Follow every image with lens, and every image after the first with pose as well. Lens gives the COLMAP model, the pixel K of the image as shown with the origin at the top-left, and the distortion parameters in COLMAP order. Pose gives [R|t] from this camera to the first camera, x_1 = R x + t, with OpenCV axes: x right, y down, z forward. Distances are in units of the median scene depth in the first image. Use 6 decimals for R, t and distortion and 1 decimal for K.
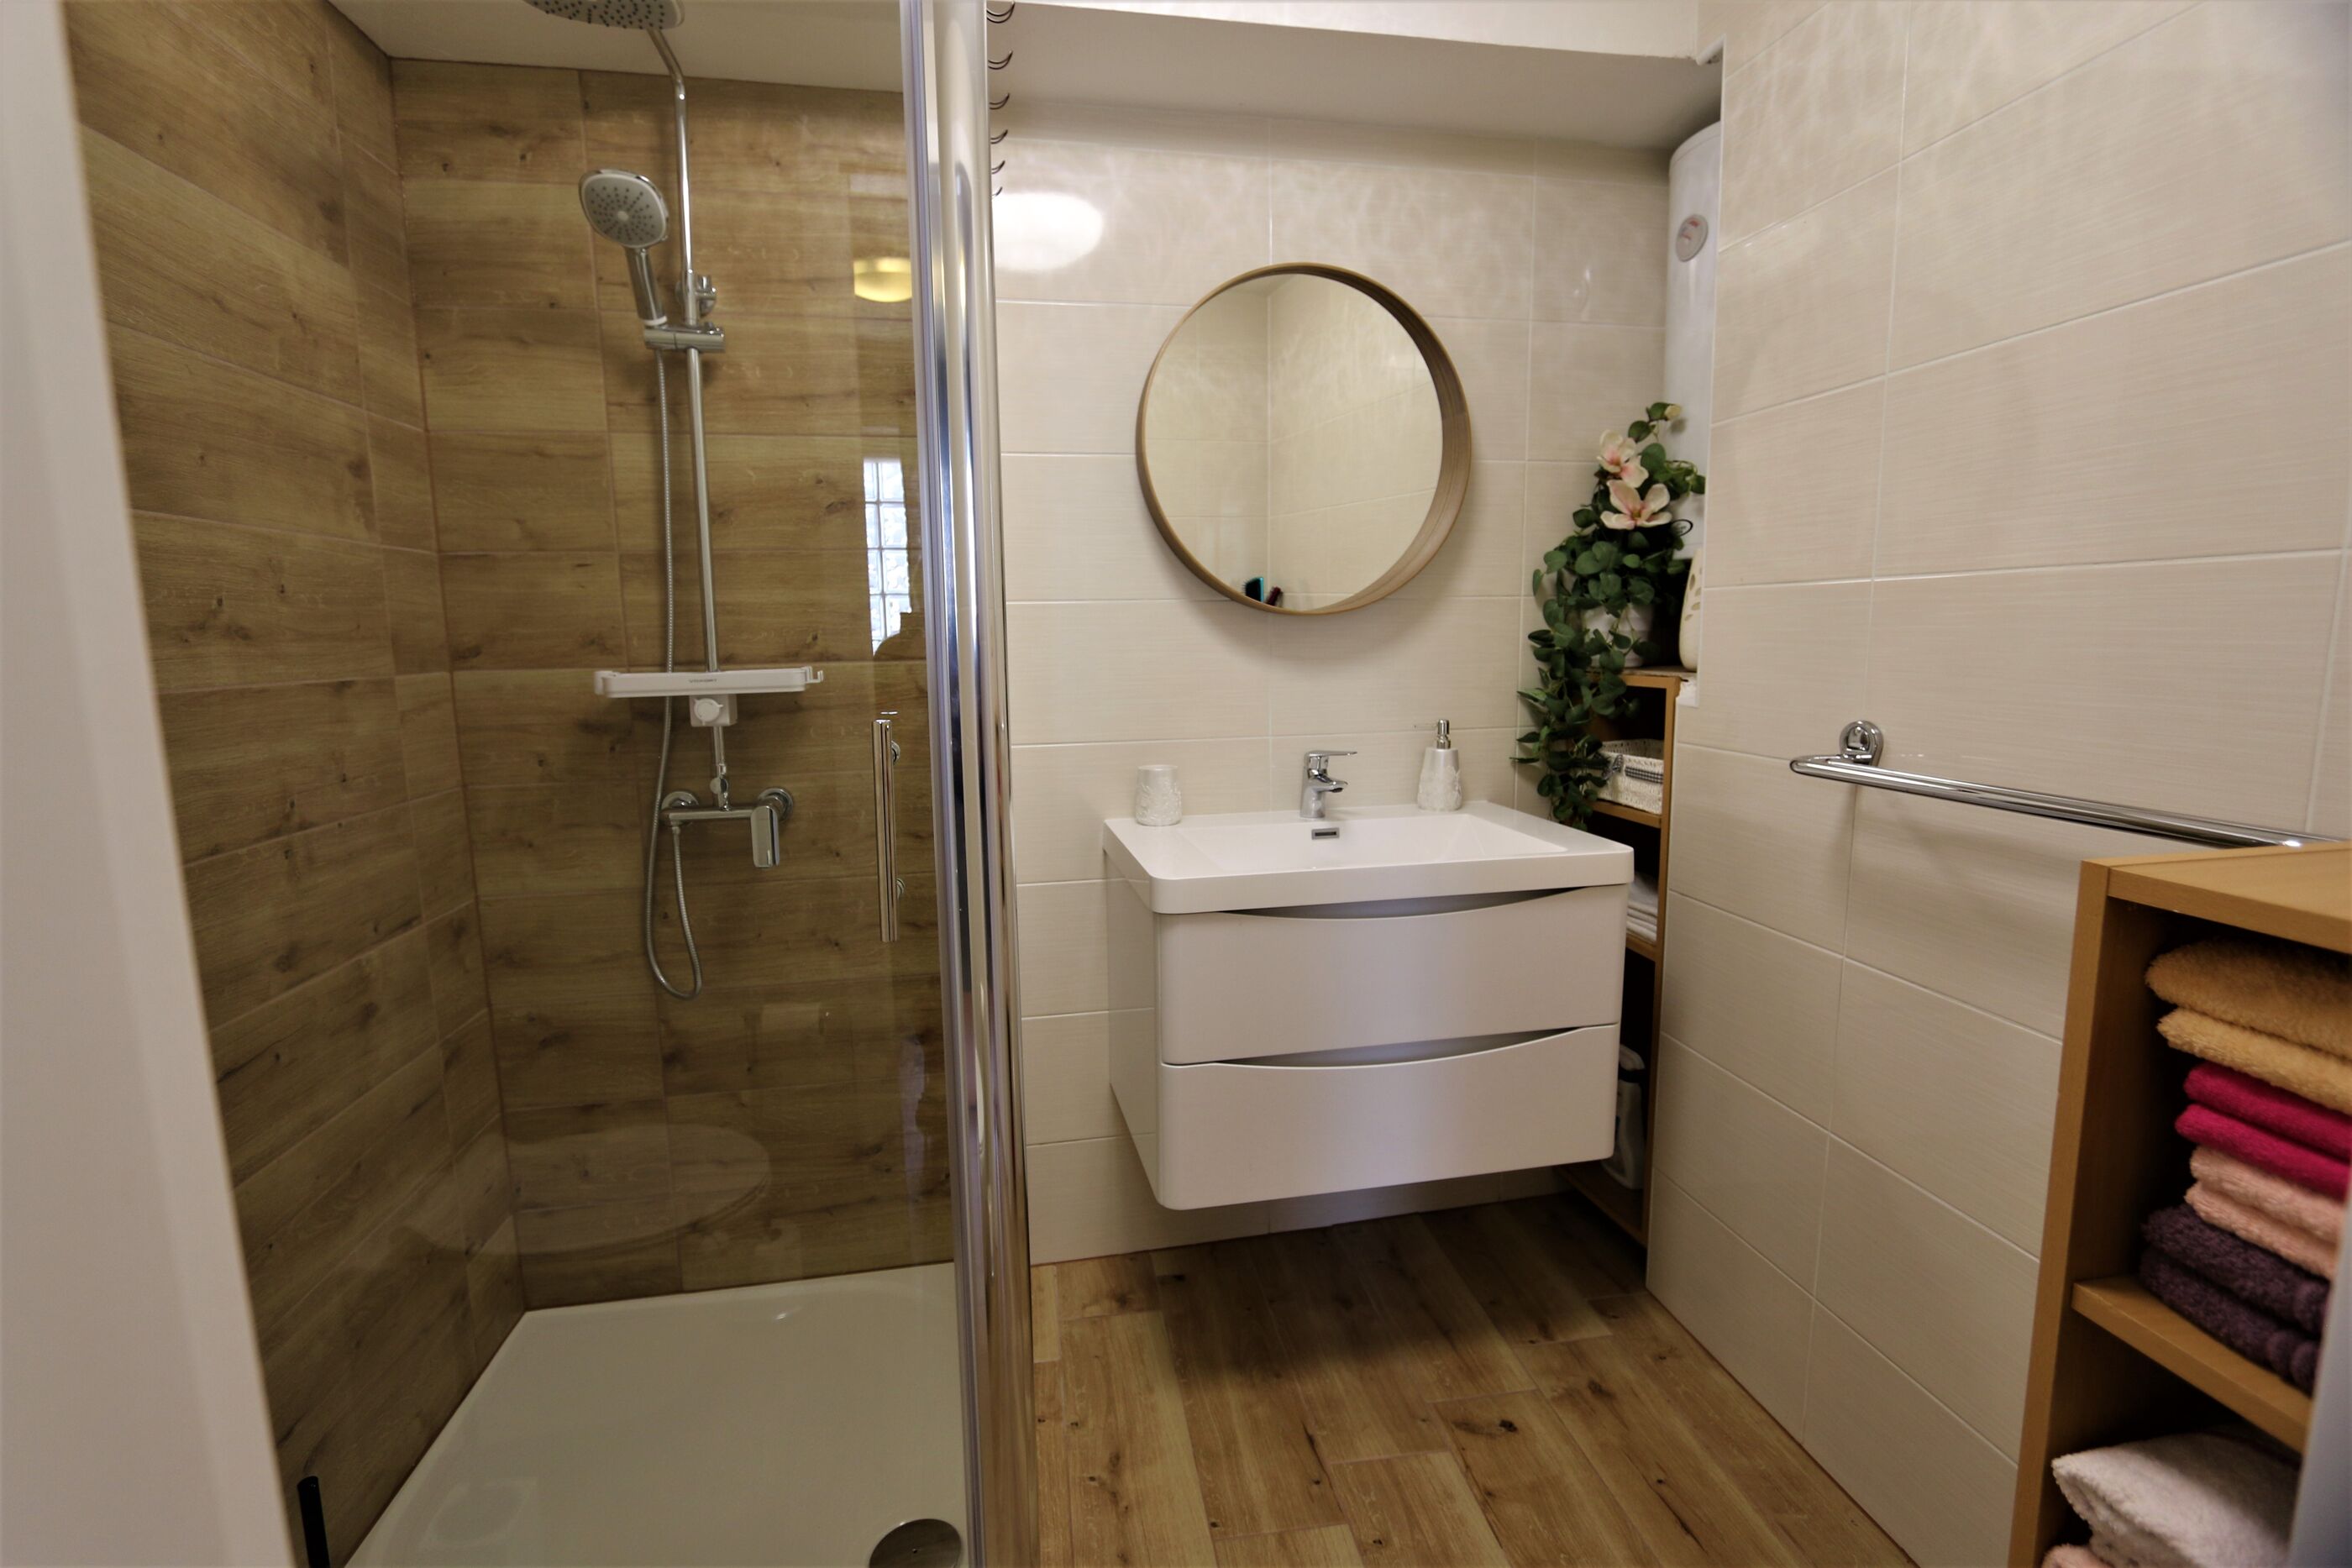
lens RADIAL K [[1073.4, 0, 1153.4], [0, 1073.4, 783.0], [0, 0, 1]] dist [-0.018246, 0.002321]
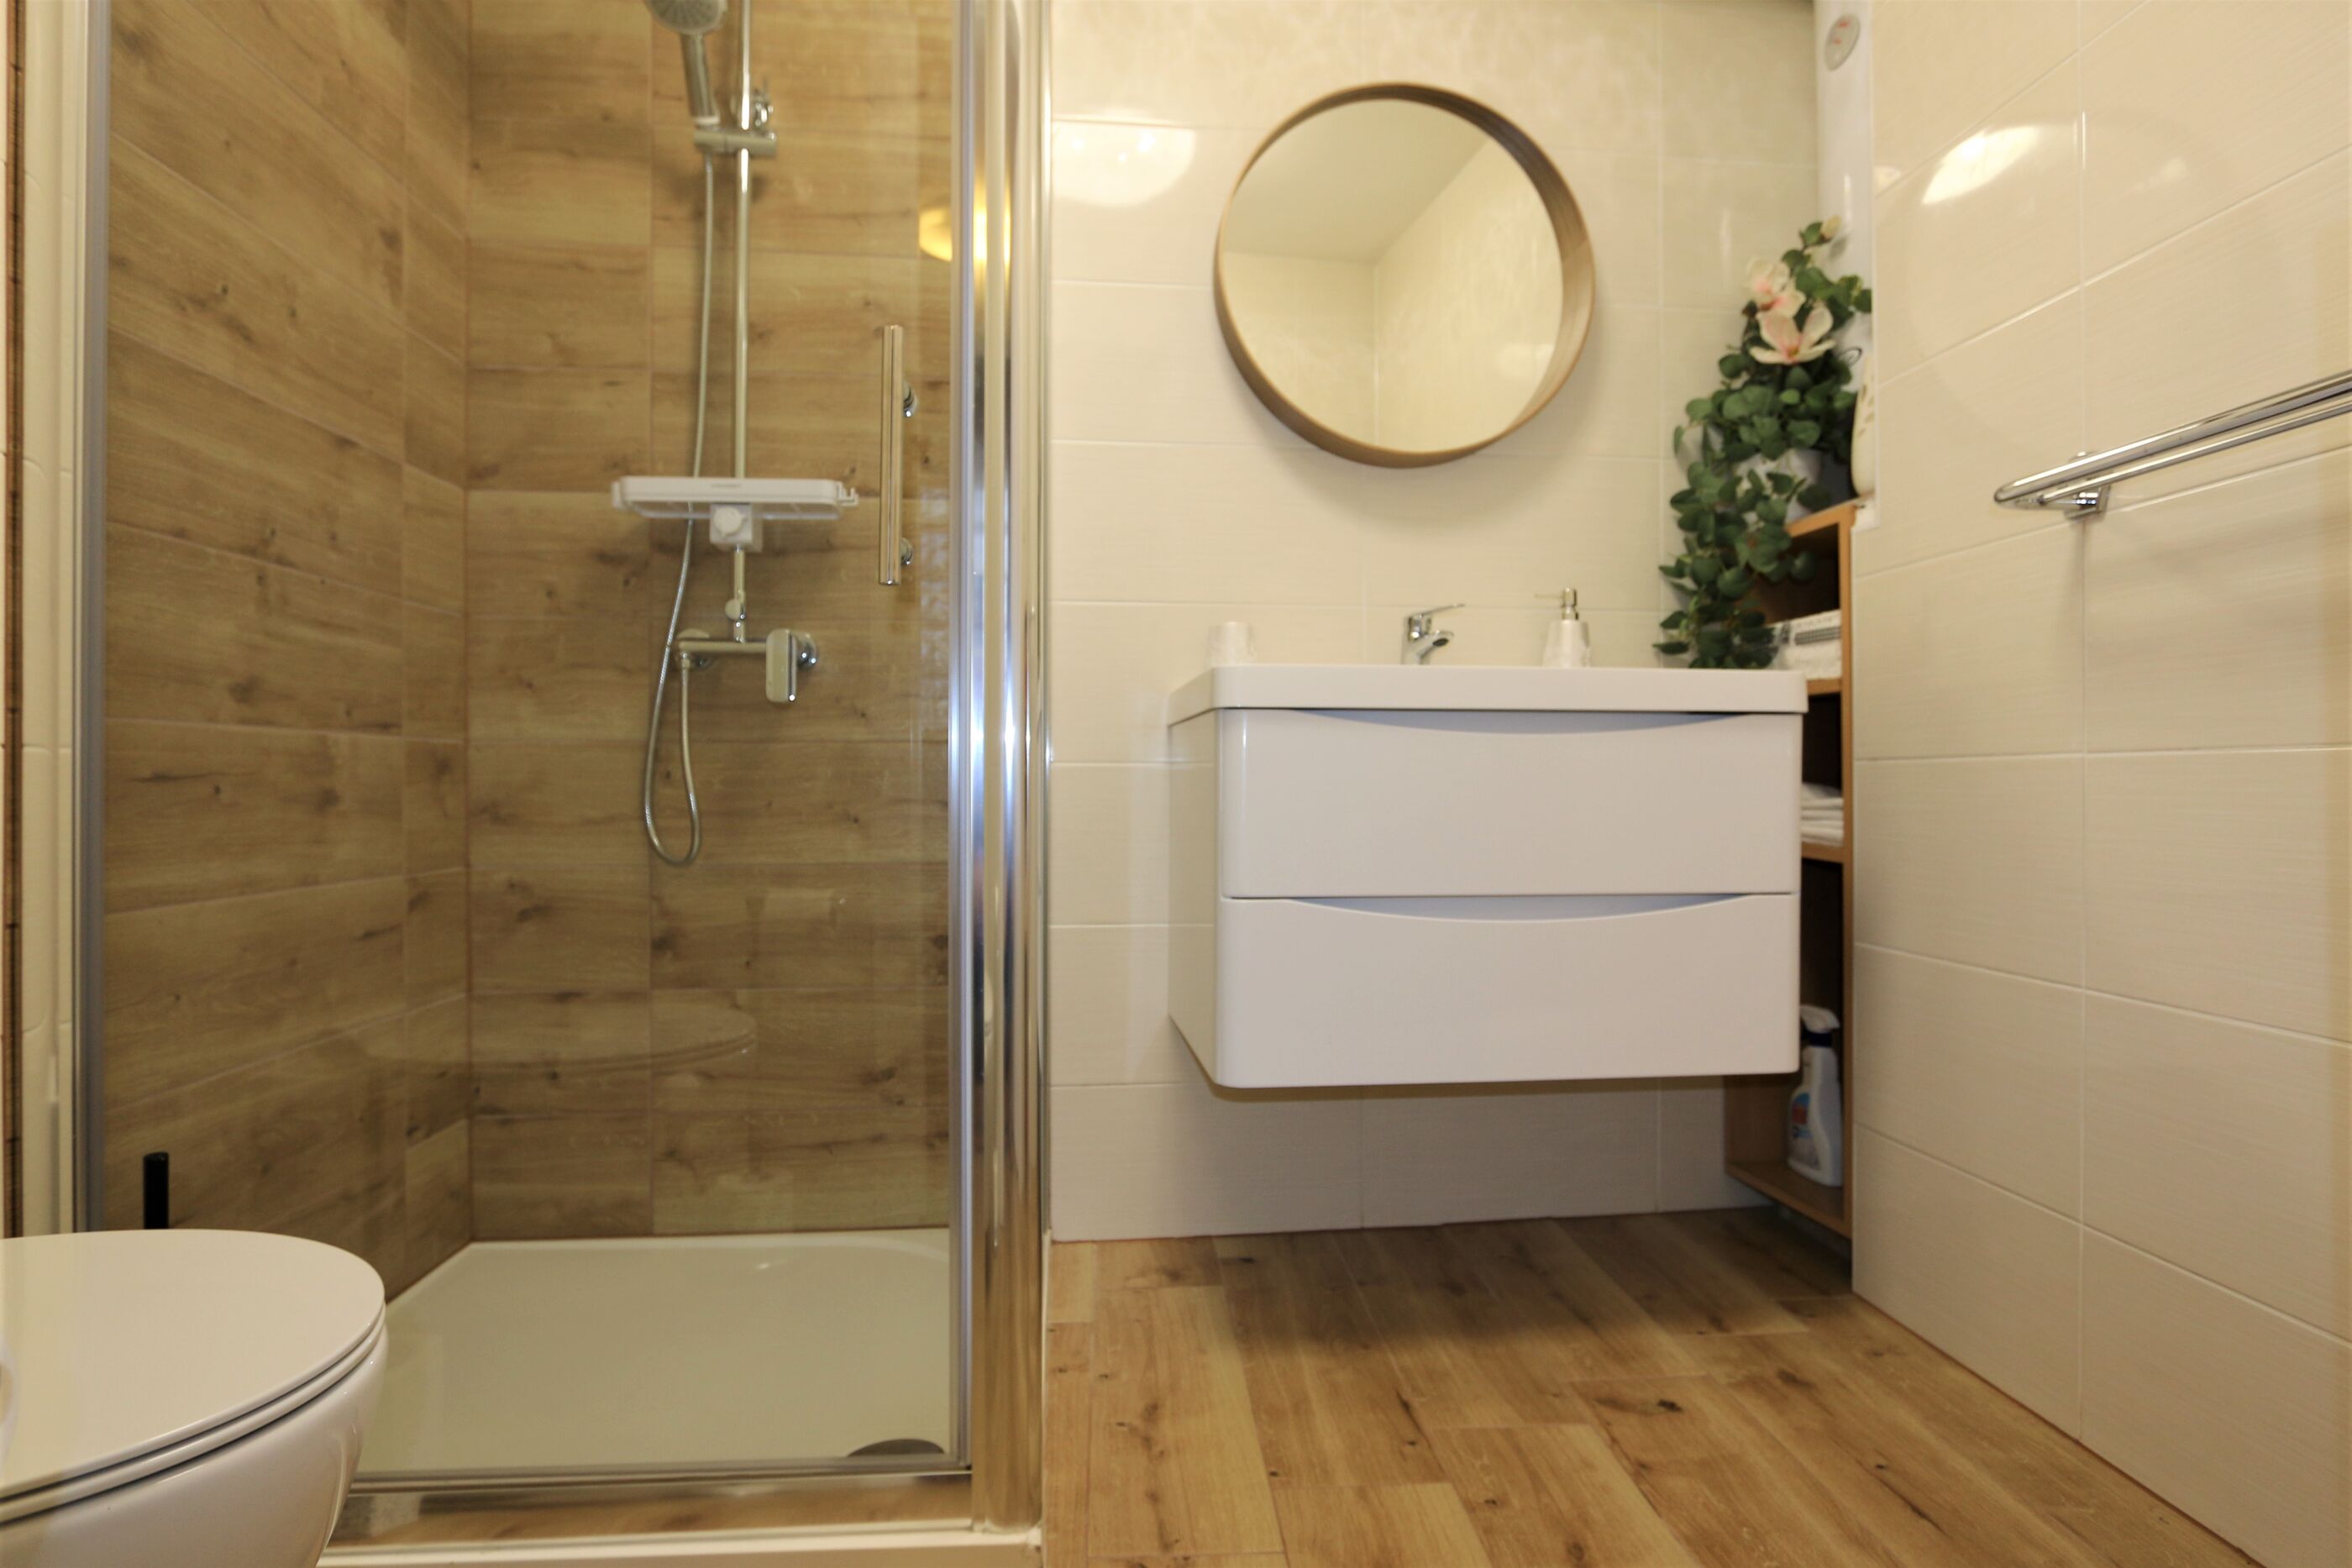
lens RADIAL K [[1204.0, 0, 1151.5], [0, 1204.0, 785.7], [0, 0, 1]] dist [-0.018538, 0.001541]
pose [[0.995830, 0.016306, -0.089760, 0.032253], [-0.028655, 0.990009, -0.138061, 0.274124], [0.086612, 0.140057, 0.986348, 0.060752]]
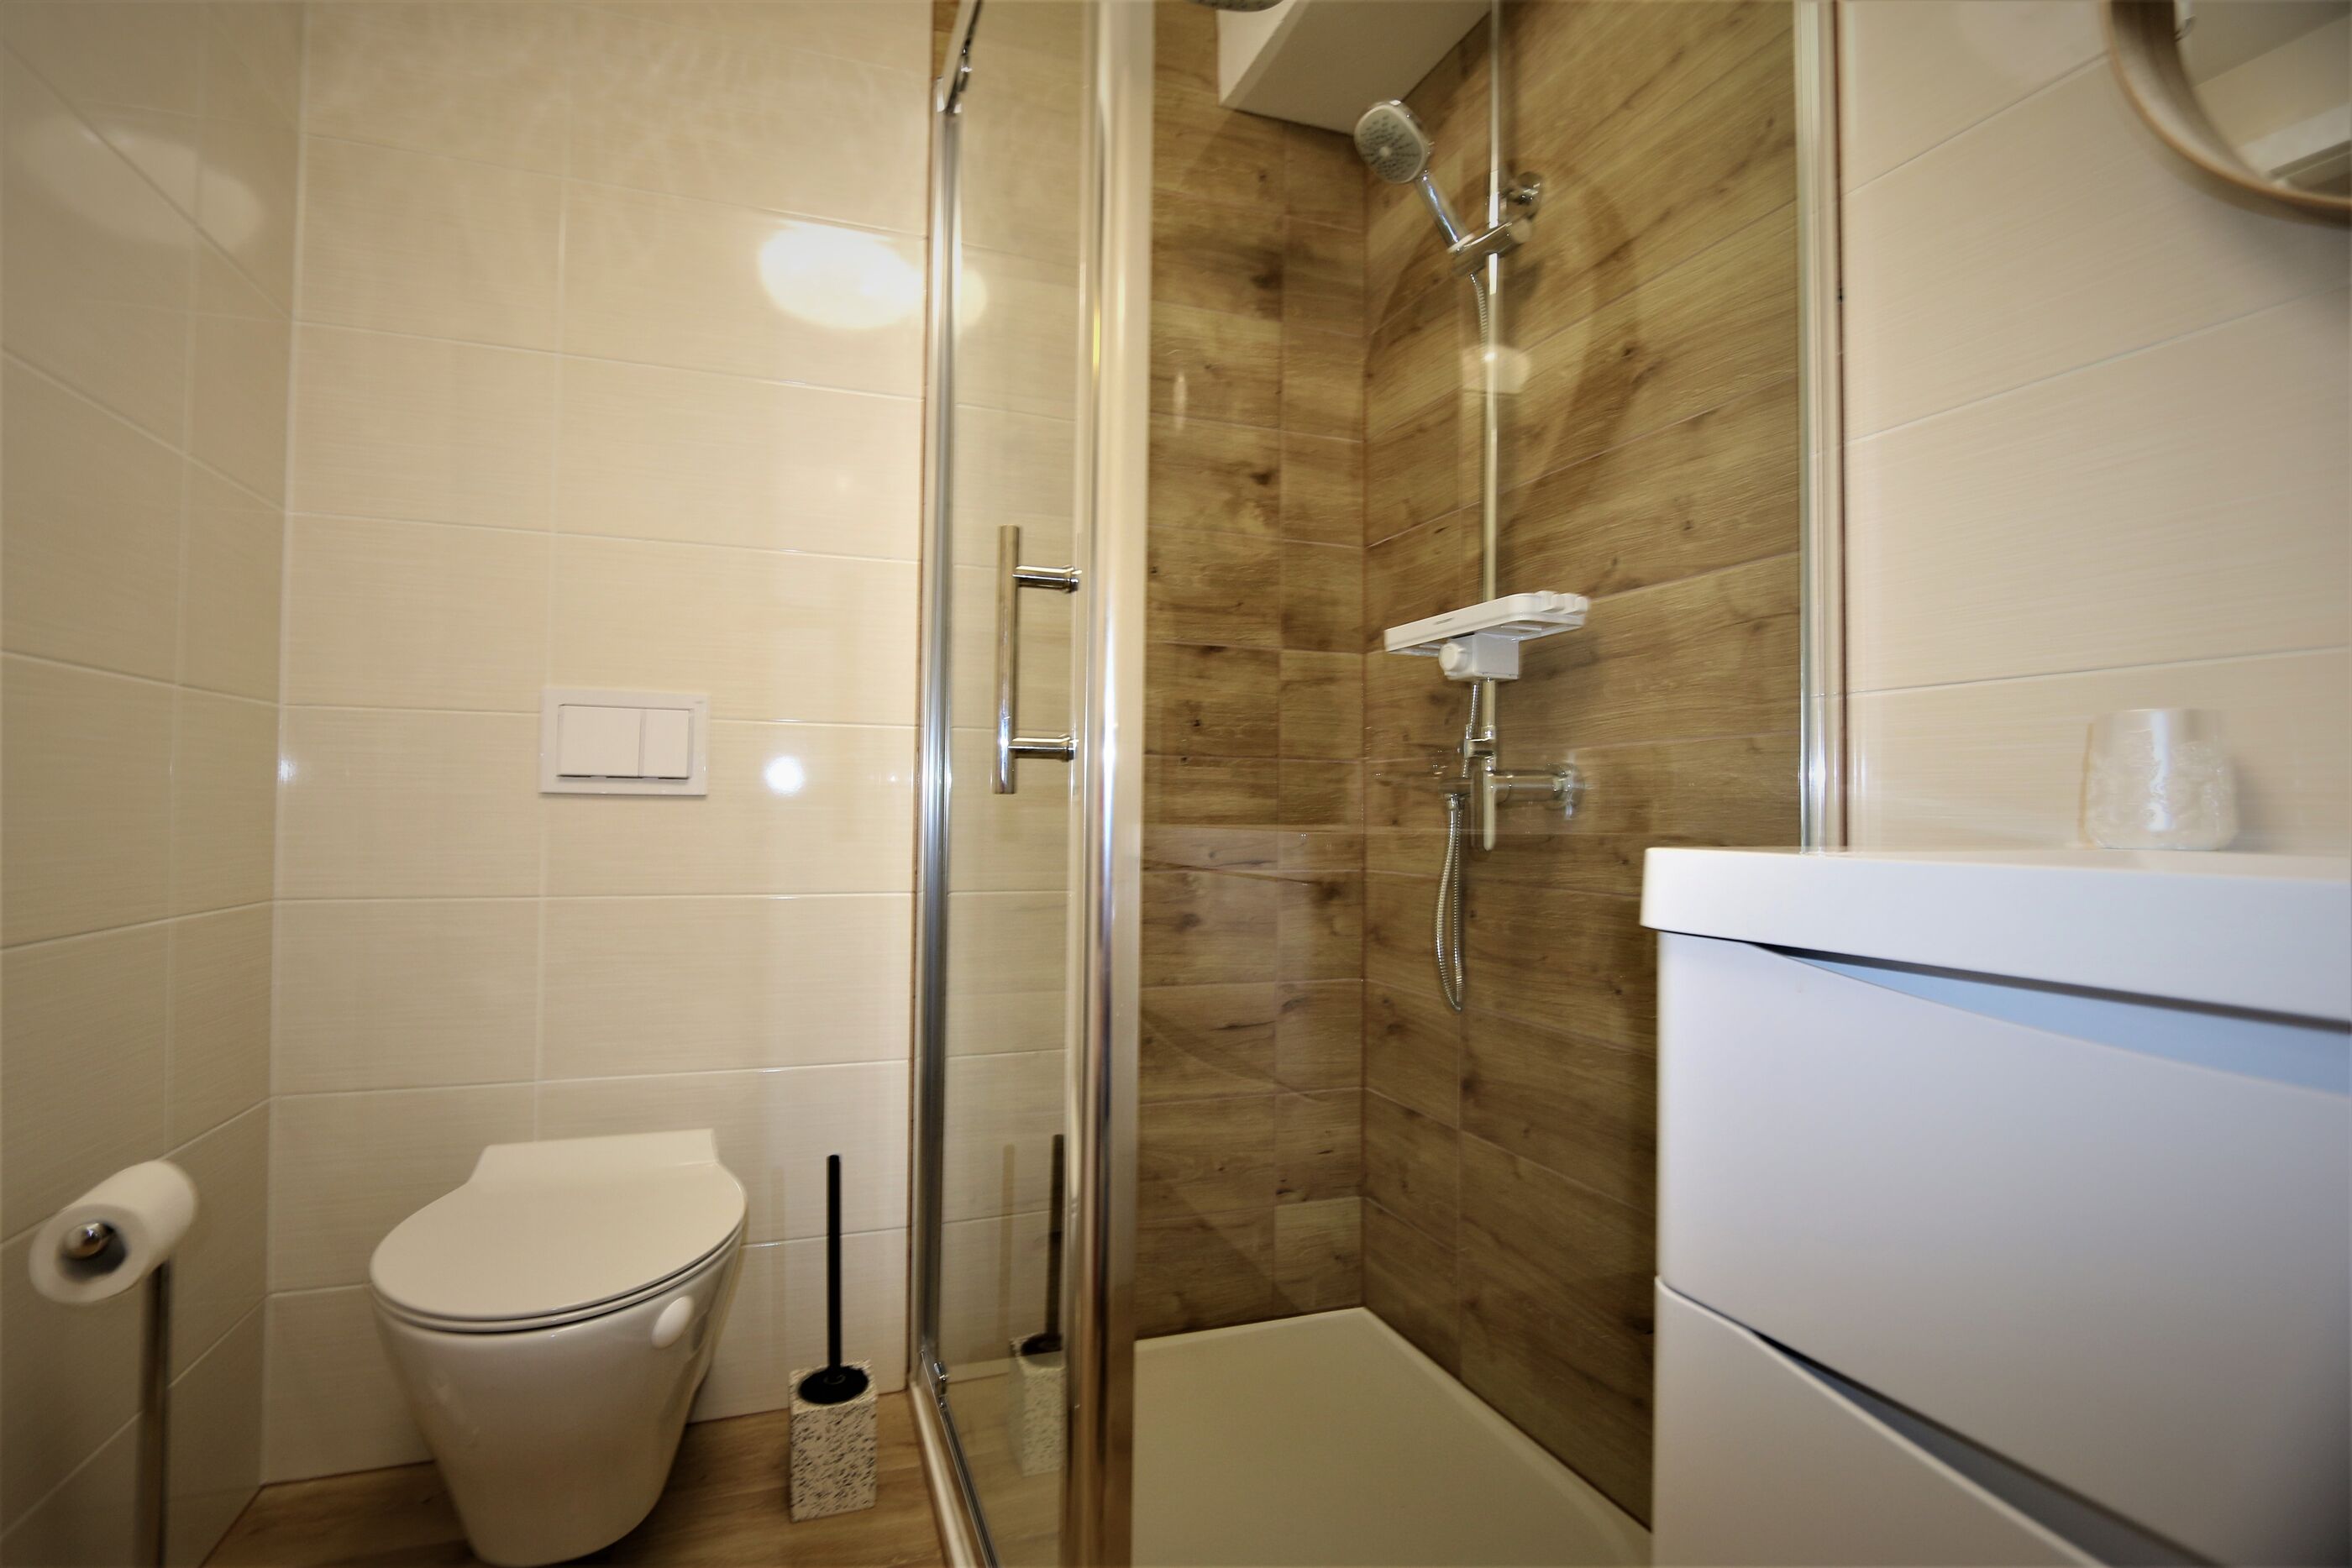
lens RADIAL K [[1073.4, 0, 1153.4], [0, 1073.4, 783.0], [0, 0, 1]] dist [-0.018246, 0.002321]
pose [[0.186205, -0.006107, -0.982492, 0.367207], [-0.152347, 0.987707, -0.035013, 0.094724], [0.970628, 0.156200, 0.182985, 0.608337]]
